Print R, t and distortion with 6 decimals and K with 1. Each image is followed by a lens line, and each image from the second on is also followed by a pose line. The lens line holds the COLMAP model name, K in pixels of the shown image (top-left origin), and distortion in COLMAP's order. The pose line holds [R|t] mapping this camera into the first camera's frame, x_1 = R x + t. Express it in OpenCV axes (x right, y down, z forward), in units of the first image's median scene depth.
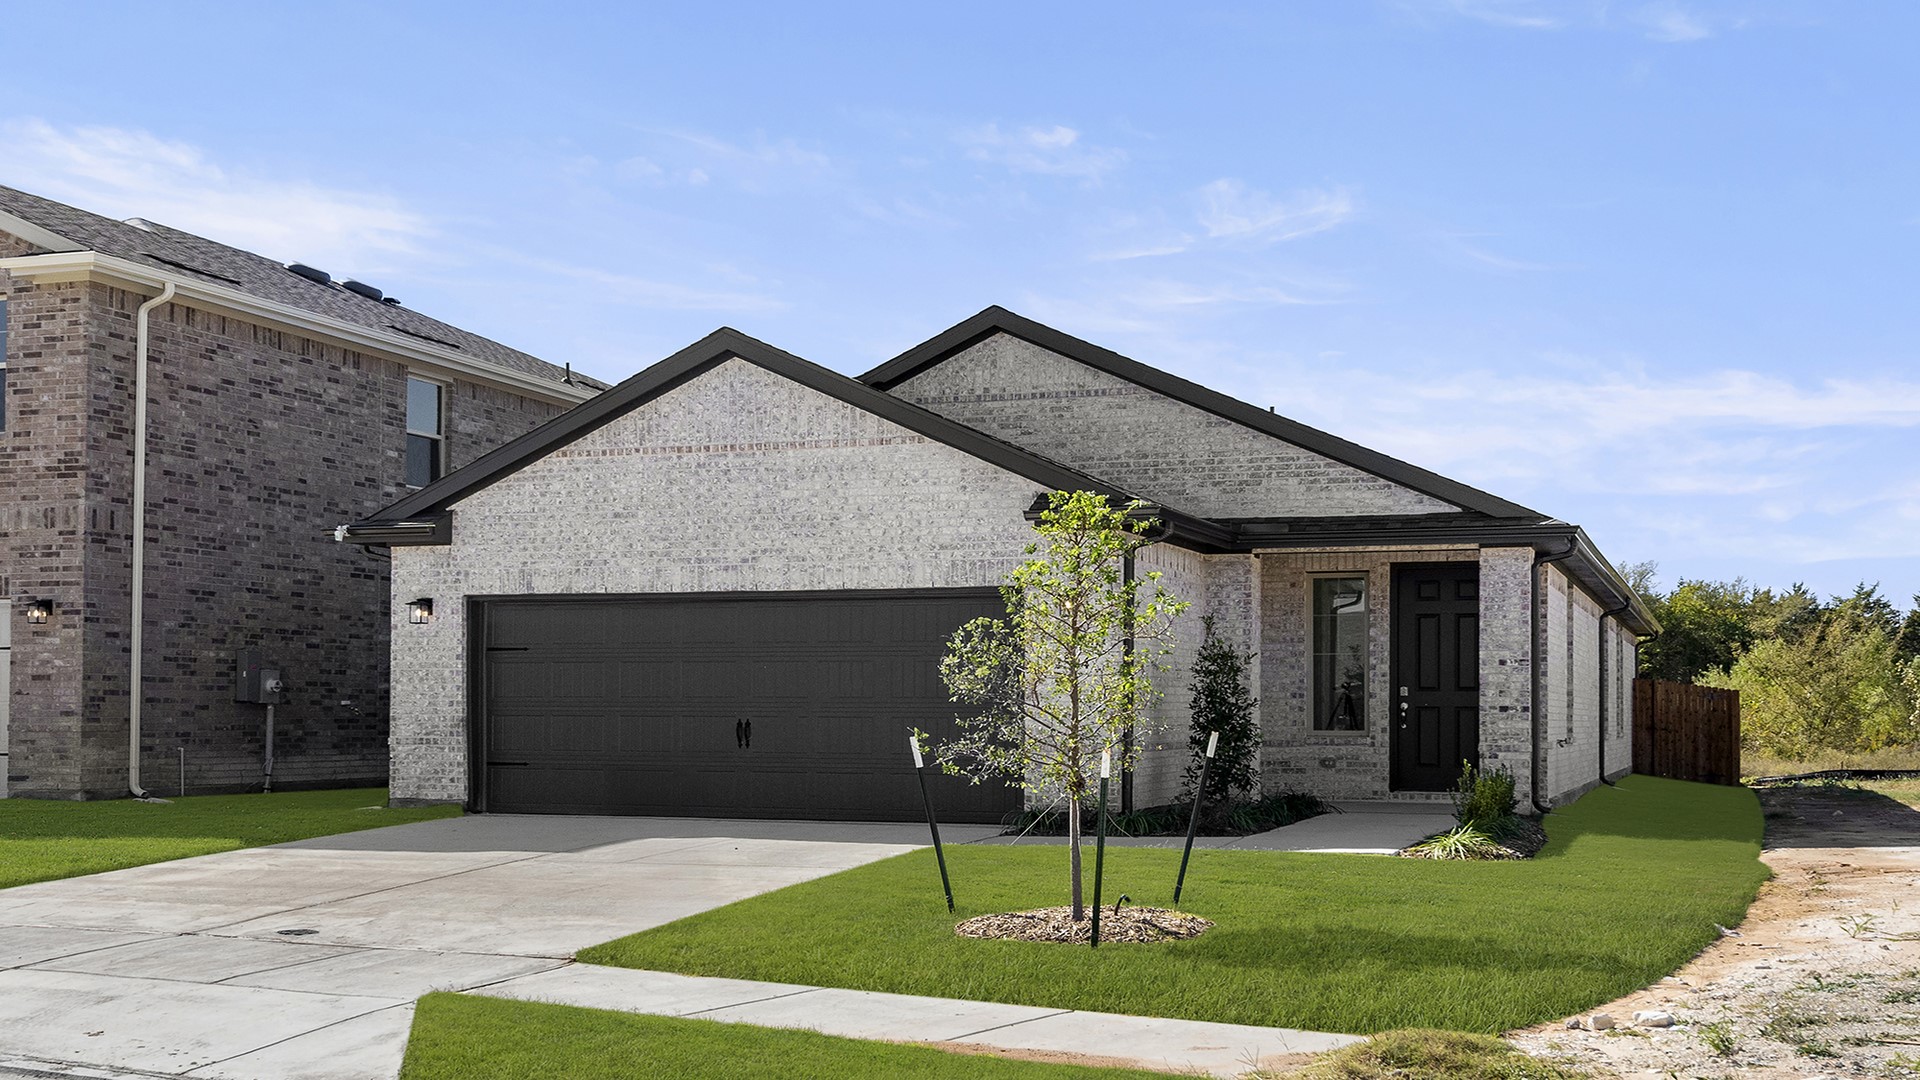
lens RADIAL K [[1370.9, 0, 960.0], [0, 1370.9, 540.0], [0, 0, 1]] dist [0.001682, -0.002383]
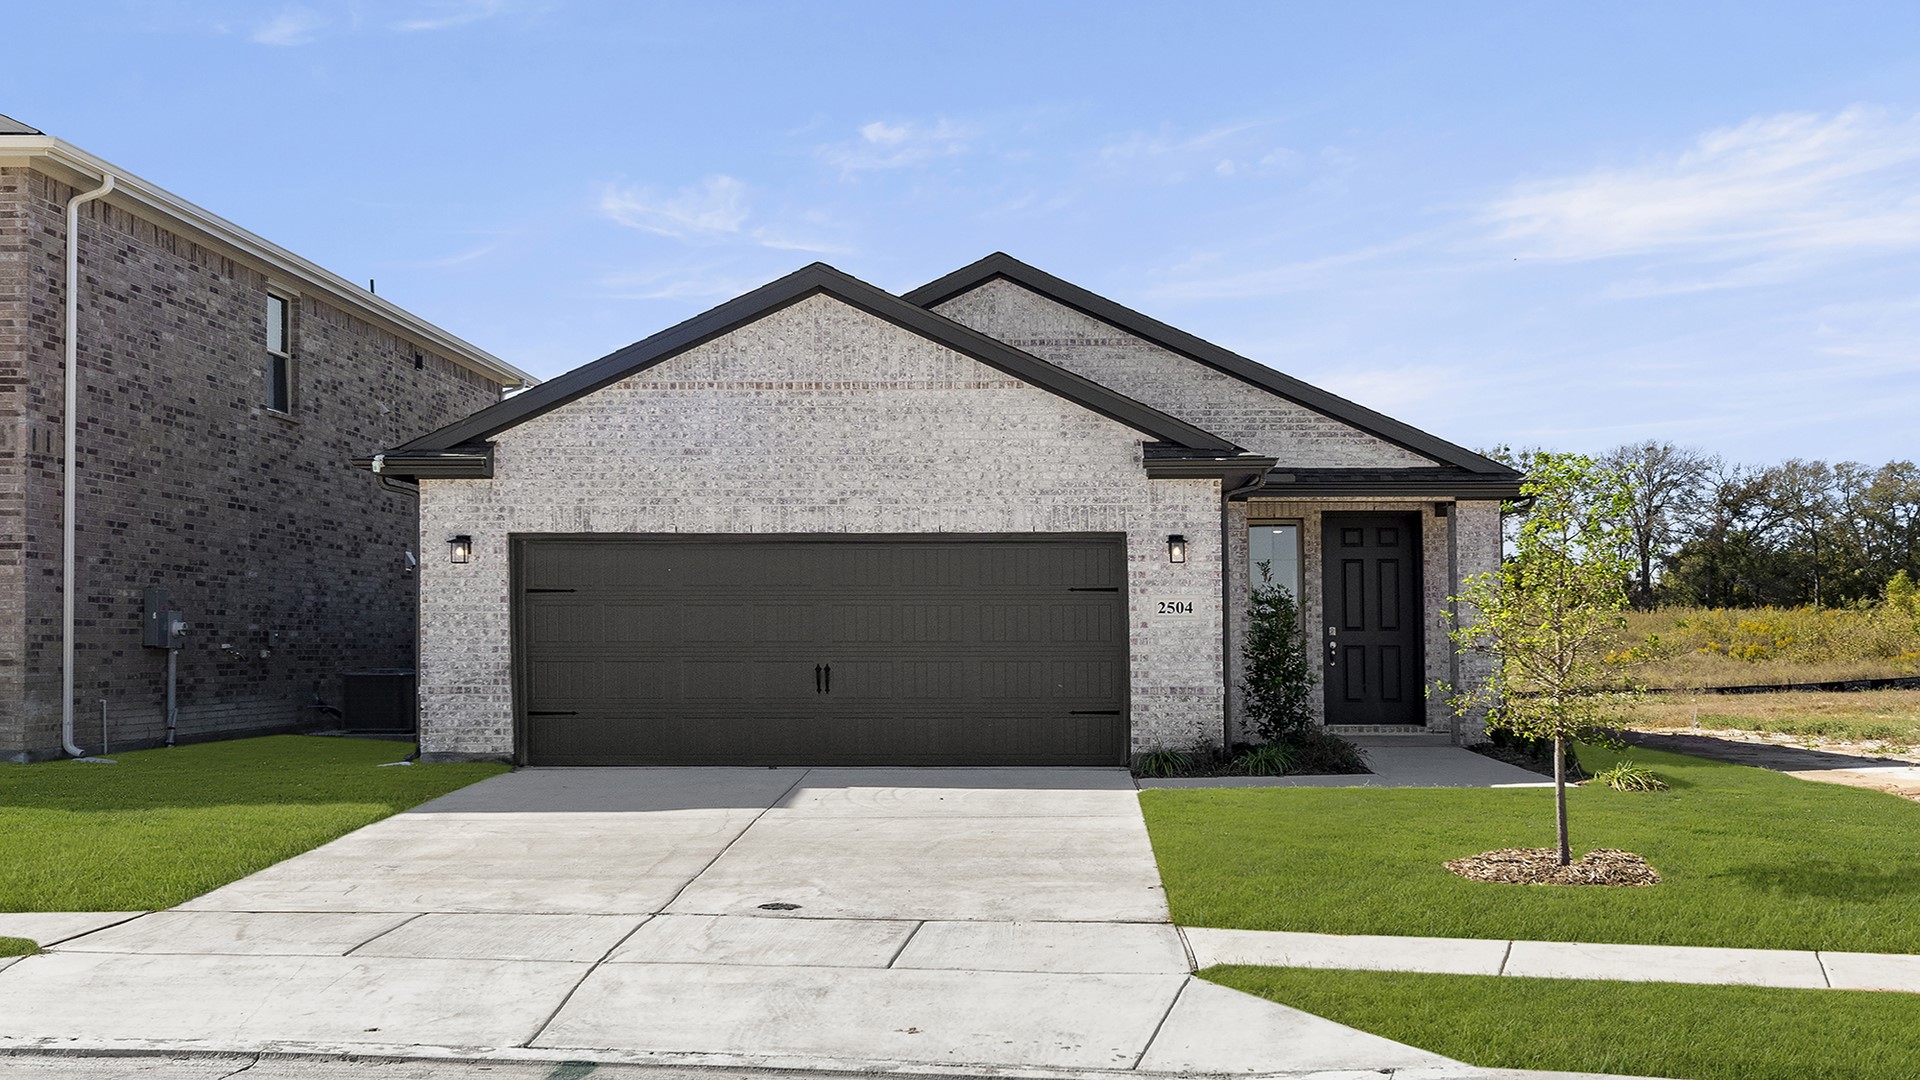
lens RADIAL K [[1365.0, 0, 804.0], [0, 1365.0, 458.5], [0, 0, 1]] dist [0.000291, -0.002615]
pose [[0.977588, 0.023164, 0.209249, -0.360120], [-0.021035, 0.999702, -0.012396, -0.003072], [-0.209474, 0.007716, 0.977784, 0.048902]]
